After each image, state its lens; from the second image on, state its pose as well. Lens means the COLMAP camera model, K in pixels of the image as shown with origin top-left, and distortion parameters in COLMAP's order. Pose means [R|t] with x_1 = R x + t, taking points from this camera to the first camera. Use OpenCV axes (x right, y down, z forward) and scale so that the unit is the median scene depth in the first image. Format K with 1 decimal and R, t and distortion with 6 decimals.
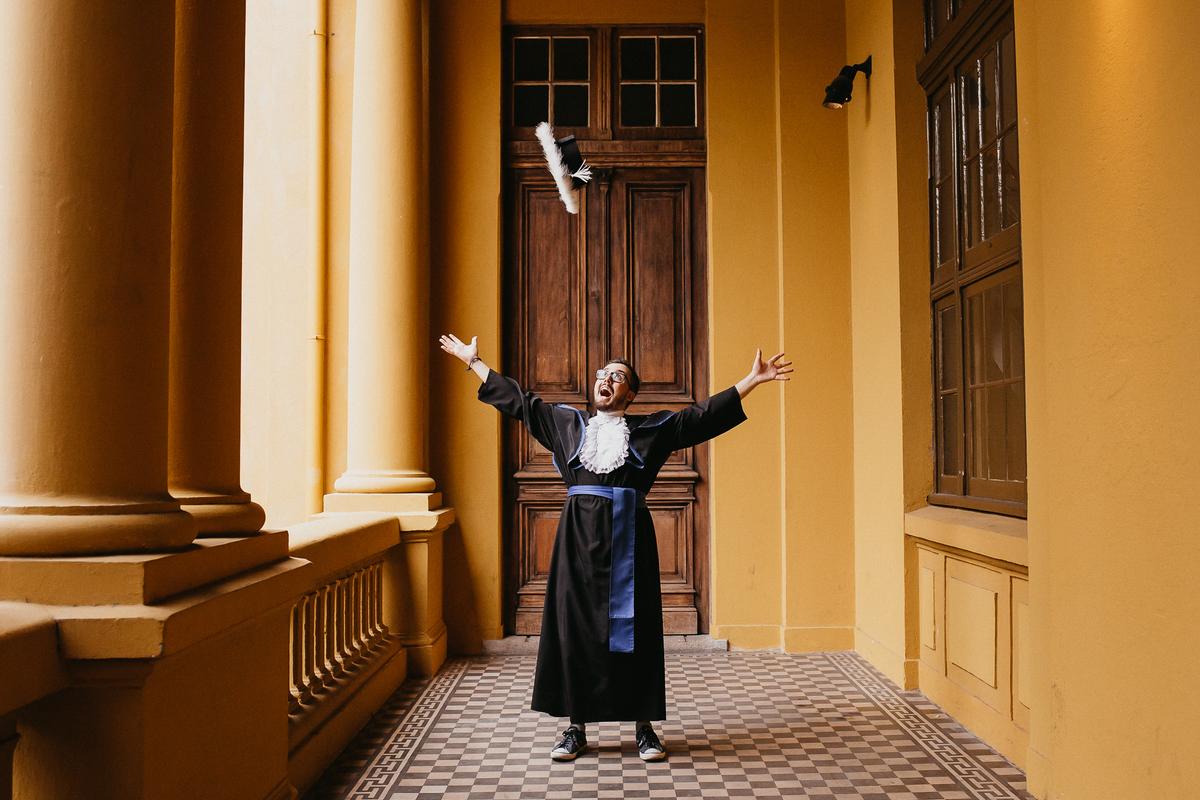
lens RADIAL K [[1158.1, 0, 597.3], [0, 1158.1, 402.4], [0, 0, 1]] dist [-0.042415, 0.000000]
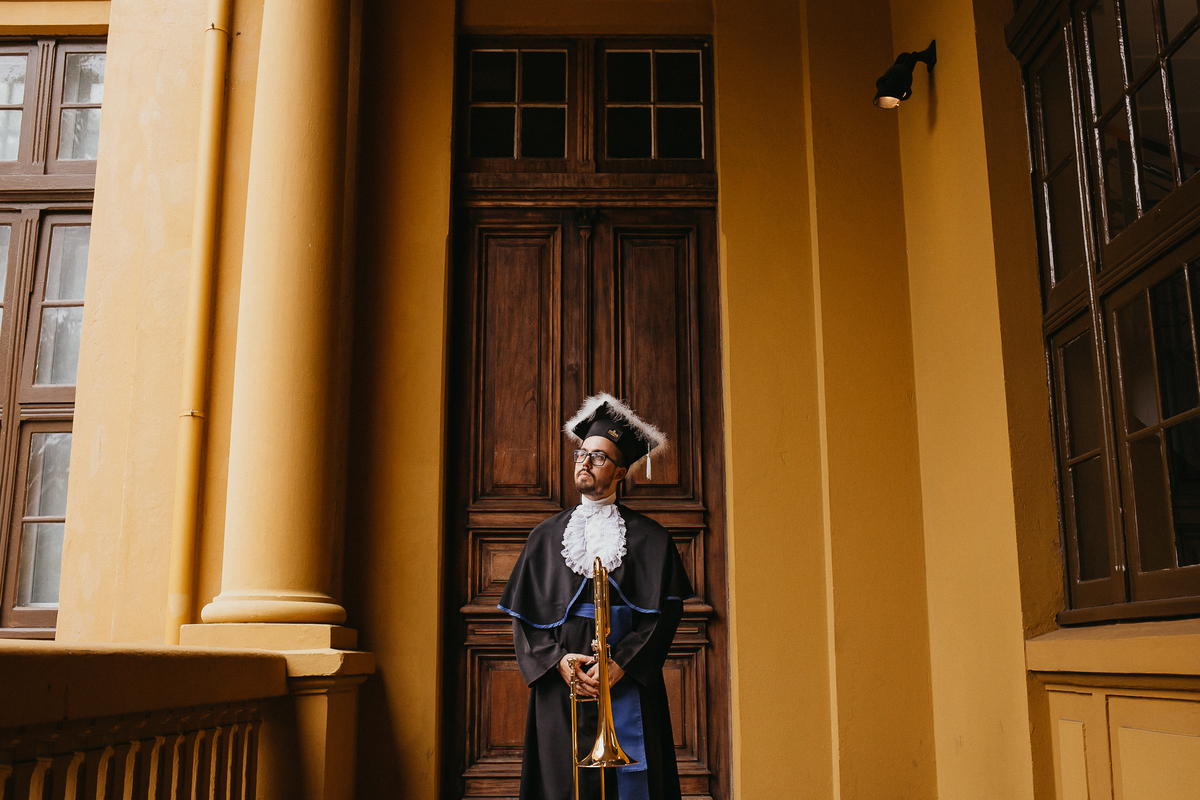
lens RADIAL K [[1207.4, 0, 607.7], [0, 1207.4, 407.5], [0, 0, 1]] dist [-0.050106, 0.000000]
pose [[0.999792, 0.003213, 0.020141, 0.005173], [0.000008, 0.987453, -0.157914, 0.056662], [-0.020396, 0.157881, 0.987247, 0.226939]]
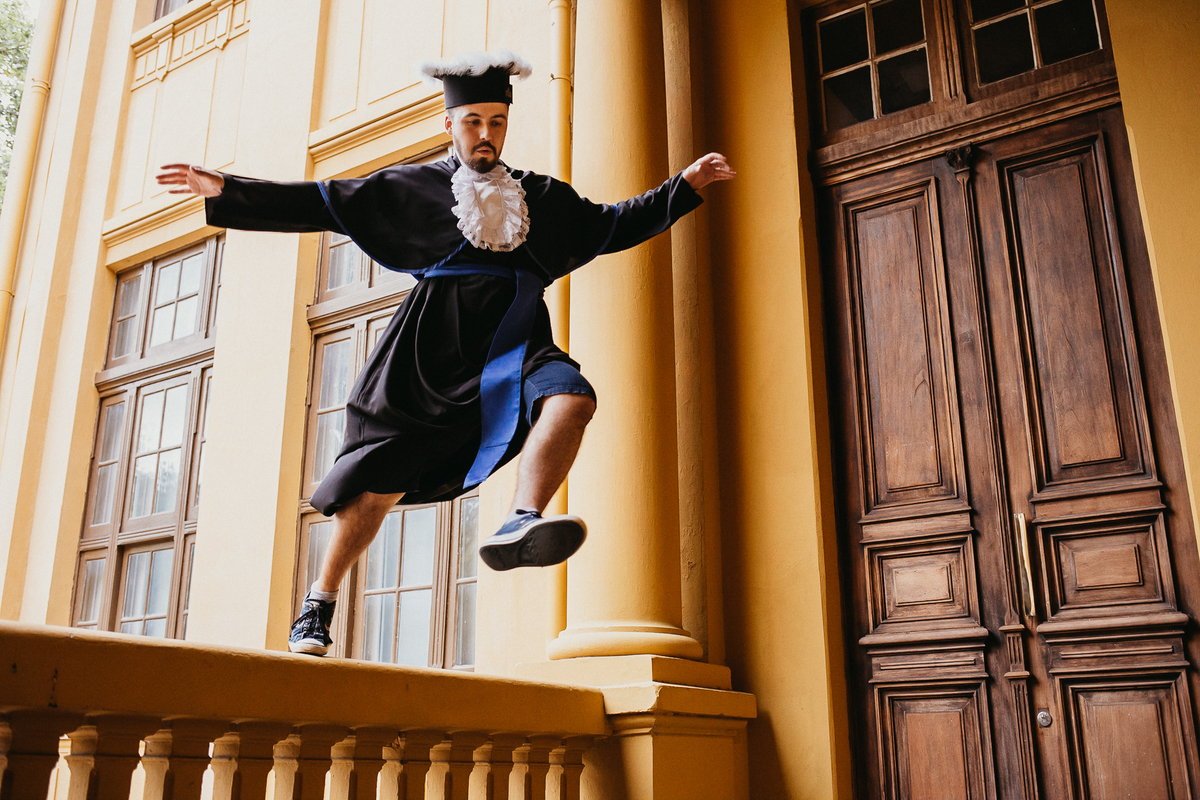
lens RADIAL K [[1158.1, 0, 602.4], [0, 1158.1, 395.3], [0, 0, 1]] dist [-0.042415, 0.000000]
pose [[0.834544, -0.169338, -0.524271, 0.154223], [0.026398, 0.962790, -0.268957, 0.097673], [0.550308, 0.210616, 0.807961, 0.404096]]
